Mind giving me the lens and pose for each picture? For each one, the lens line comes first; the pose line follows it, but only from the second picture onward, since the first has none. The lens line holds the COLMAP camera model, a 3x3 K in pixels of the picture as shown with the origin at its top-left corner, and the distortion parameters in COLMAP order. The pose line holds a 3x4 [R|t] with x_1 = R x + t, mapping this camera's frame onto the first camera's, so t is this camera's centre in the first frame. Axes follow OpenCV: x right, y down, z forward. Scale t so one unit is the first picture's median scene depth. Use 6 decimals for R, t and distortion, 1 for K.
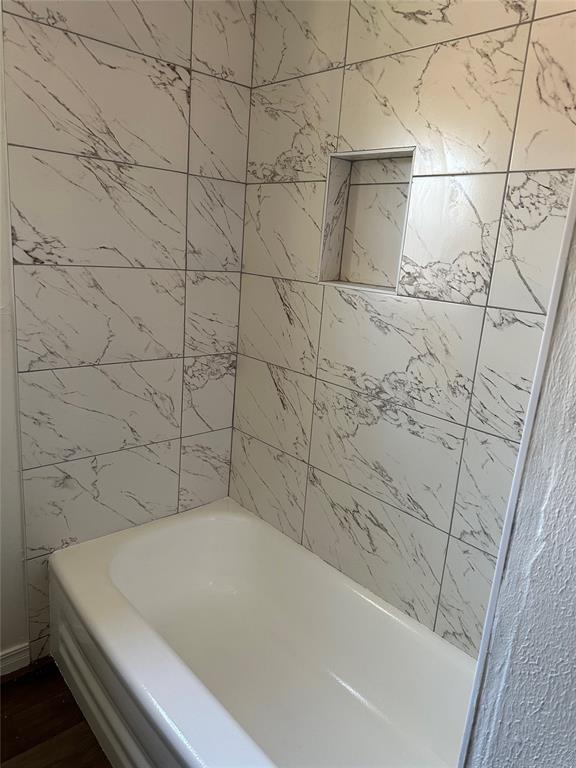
lens RADIAL K [[548.1, 0, 292.7], [0, 548.1, 385.2], [0, 0, 1]] dist [0.069559, -0.088769]
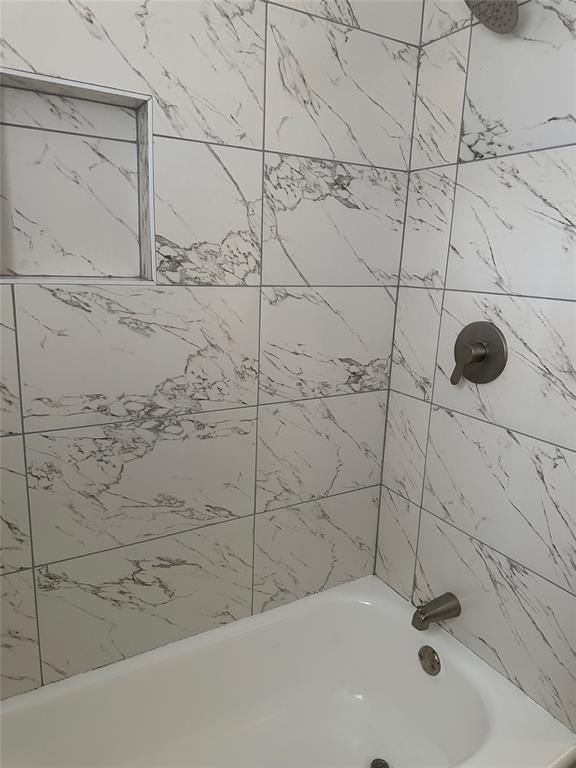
lens RADIAL K [[548.1, 0, 269.4], [0, 548.1, 401.2], [0, 0, 1]] dist [0.069559, -0.088769]
pose [[0.182507, -0.293325, 0.938430, -0.550527], [0.233419, 0.940100, 0.248452, -0.156841], [-0.955095, 0.173703, 0.240042, 0.641648]]
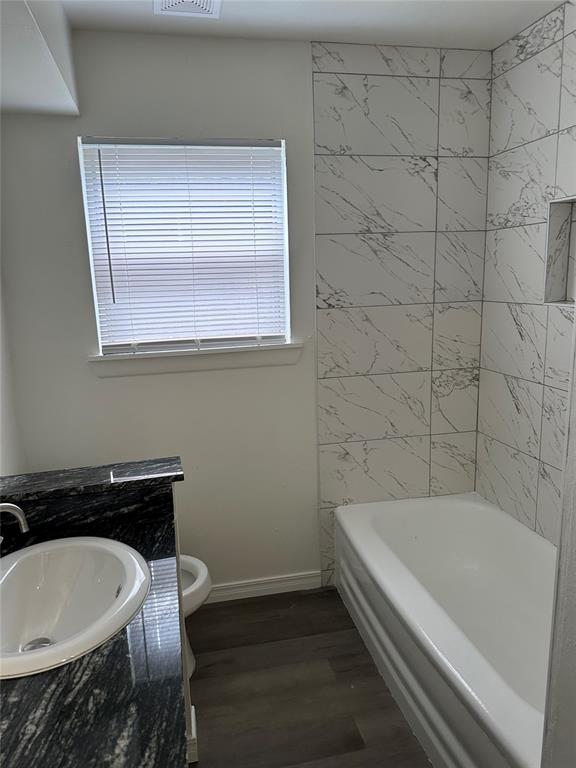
lens RADIAL K [[548.1, 0, 287.9], [0, 548.1, 381.4], [0, 0, 1]] dist [0.069559, -0.088769]
pose [[0.872041, -0.009465, -0.489341, 0.163061], [-0.025427, 0.997587, -0.064609, 0.078932], [0.488772, 0.068785, 0.869696, -0.334952]]
